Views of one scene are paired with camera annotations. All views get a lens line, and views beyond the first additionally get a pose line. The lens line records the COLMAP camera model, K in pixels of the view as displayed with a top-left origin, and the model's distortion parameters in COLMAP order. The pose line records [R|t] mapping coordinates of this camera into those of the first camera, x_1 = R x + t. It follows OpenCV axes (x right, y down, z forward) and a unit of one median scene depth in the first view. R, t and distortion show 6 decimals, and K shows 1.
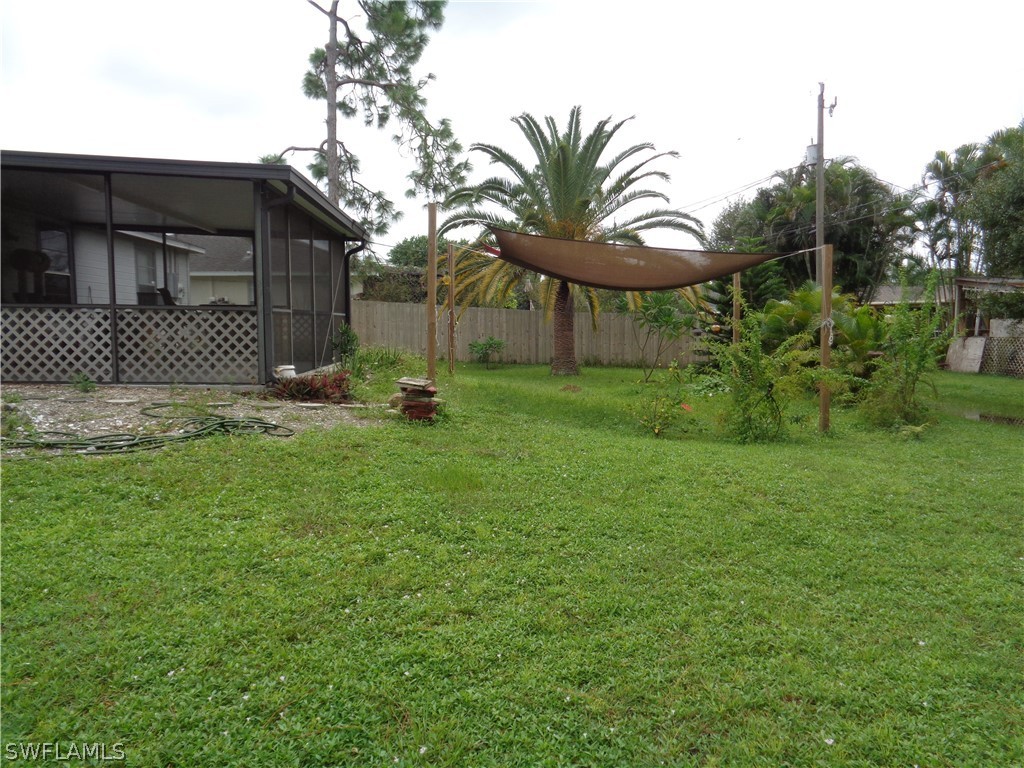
lens RADIAL K [[794.8, 0, 514.3], [0, 794.8, 375.9], [0, 0, 1]] dist [0.021128, 0.010549]
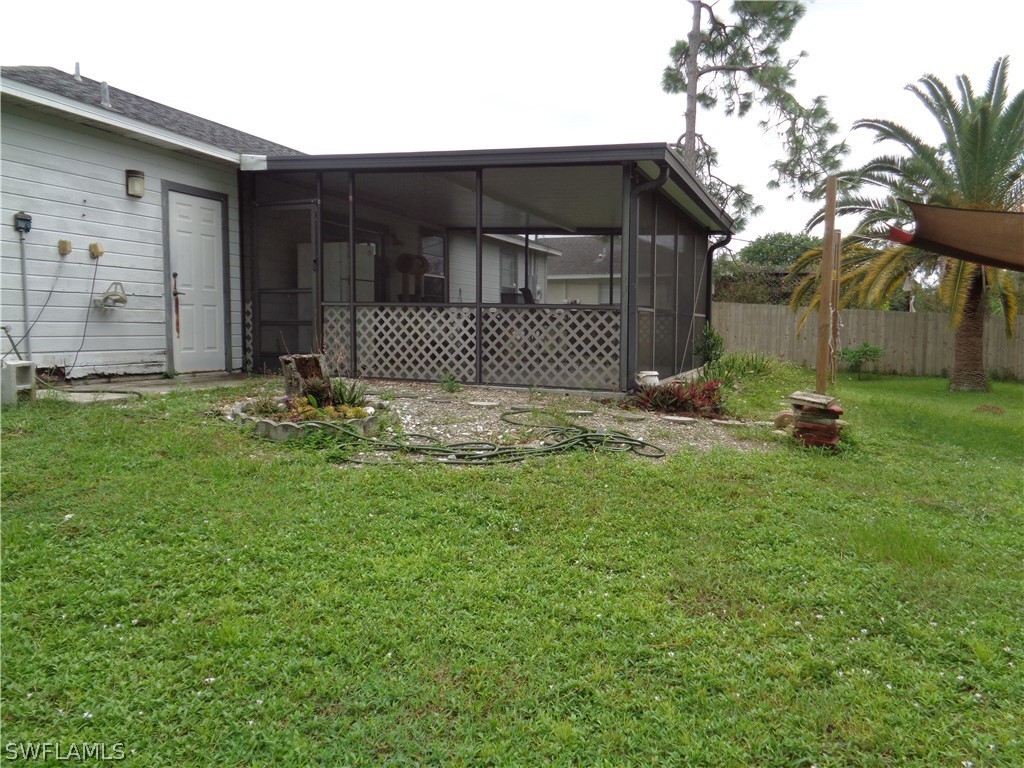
lens RADIAL K [[794.8, 0, 514.1], [0, 794.8, 387.4], [0, 0, 1]] dist [0.021128, 0.010549]
pose [[0.912891, 0.041083, -0.406130, -0.065200], [-0.037105, 0.999155, 0.017666, -0.005306], [0.406513, -0.001058, 0.913645, 0.132594]]
